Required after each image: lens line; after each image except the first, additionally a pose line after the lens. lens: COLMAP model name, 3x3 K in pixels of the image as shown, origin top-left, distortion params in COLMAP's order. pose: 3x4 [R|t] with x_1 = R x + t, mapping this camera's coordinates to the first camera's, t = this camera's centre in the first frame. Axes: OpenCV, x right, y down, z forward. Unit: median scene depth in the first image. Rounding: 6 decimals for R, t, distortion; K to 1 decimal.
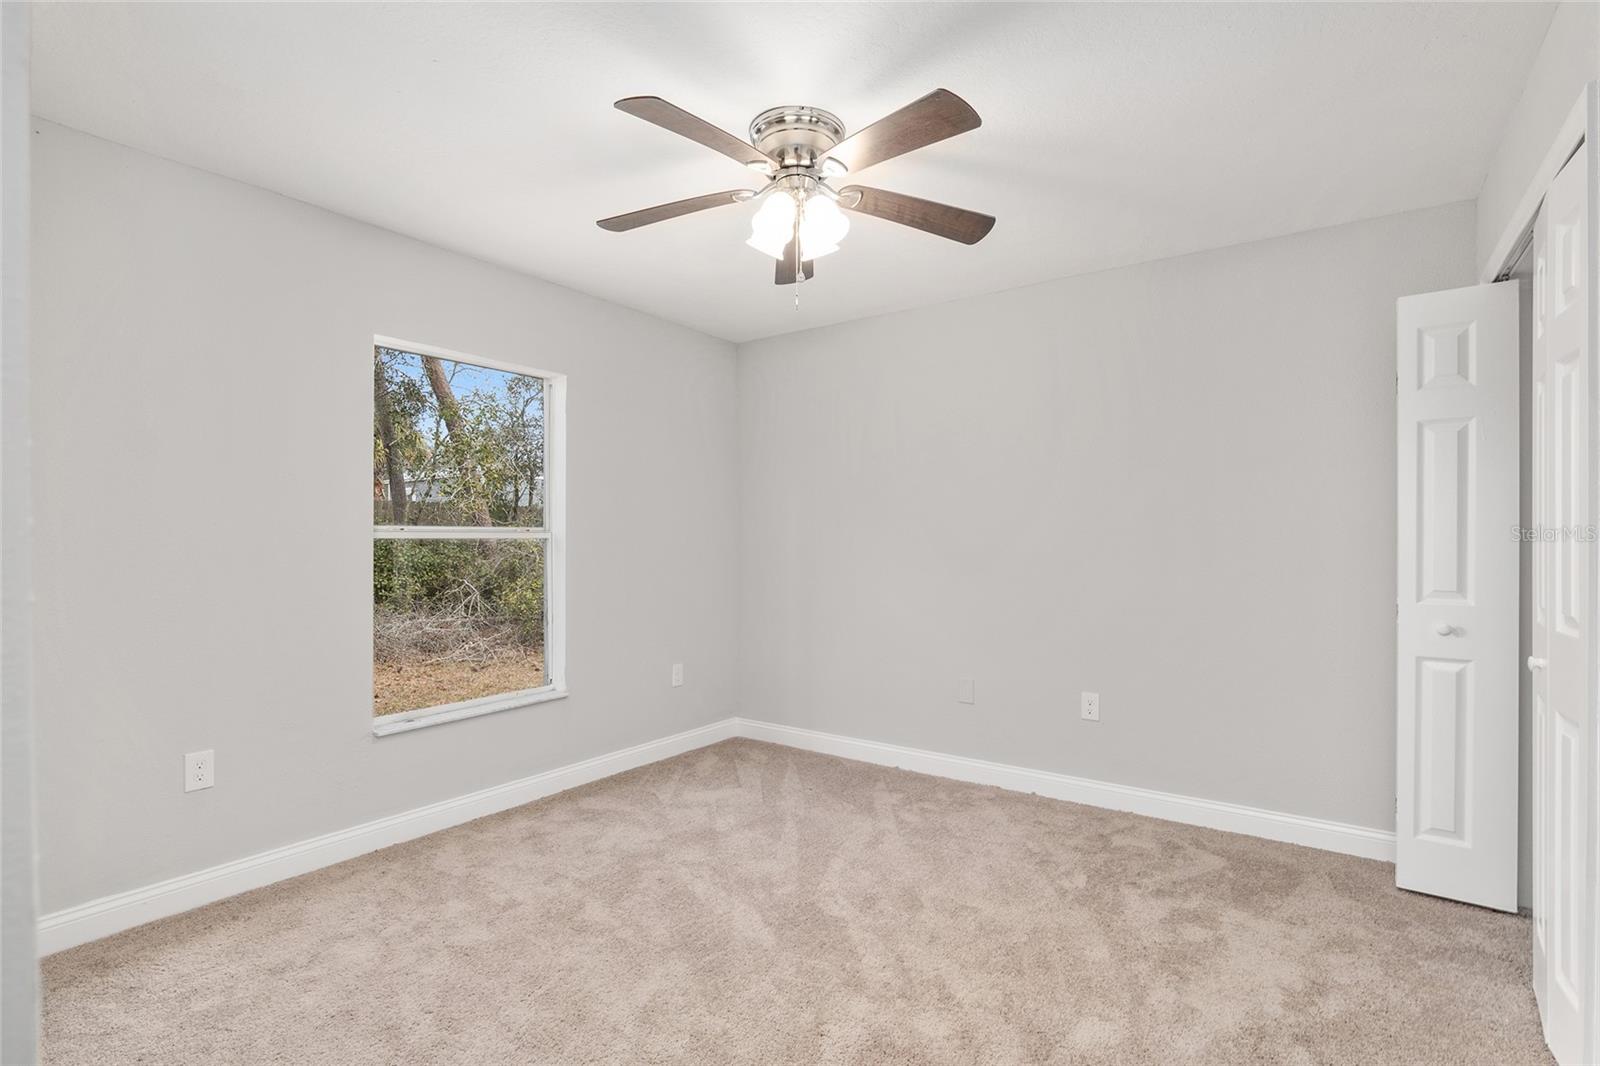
lens RADIAL K [[752.2, 0, 787.4], [0, 752.2, 536.8], [0, 0, 1]] dist [-0.031118, 0.014810]
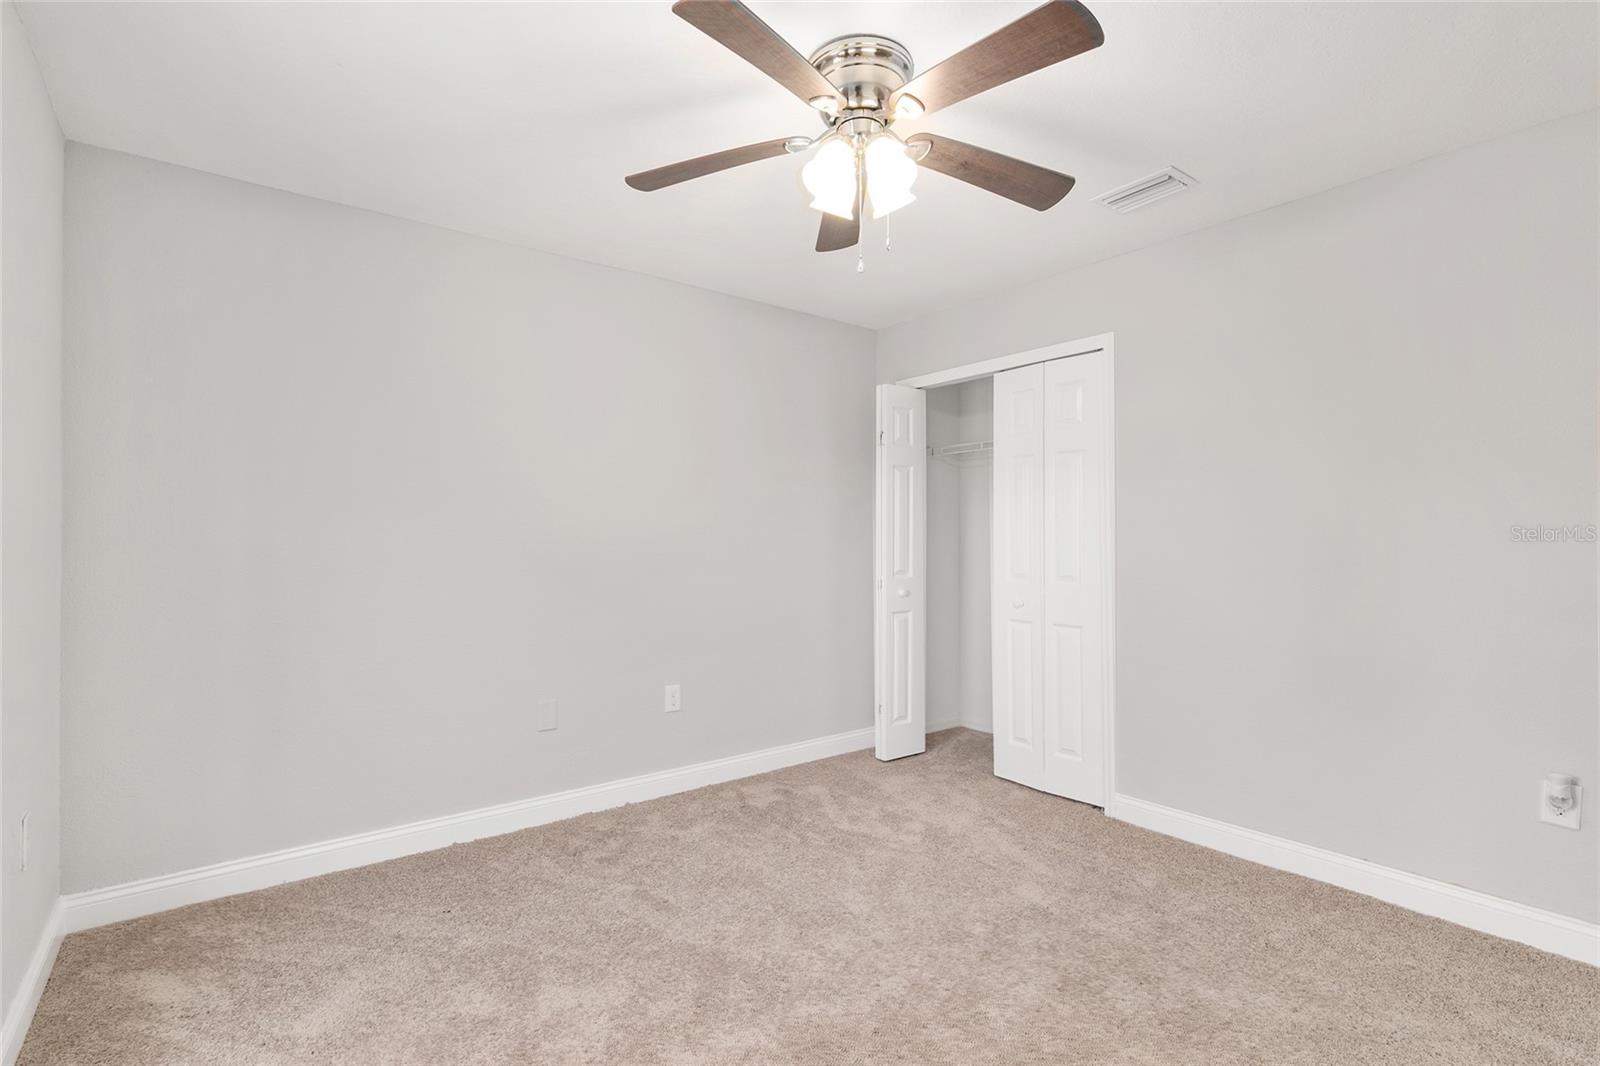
lens RADIAL K [[752.2, 0, 787.4], [0, 752.2, 536.8], [0, 0, 1]] dist [-0.031118, 0.014810]
pose [[0.282103, 0.000651, 0.959384, -0.770143], [0.000326, 1.000000, -0.000774, 0.001419], [-0.959384, 0.000531, 0.282103, 0.760392]]
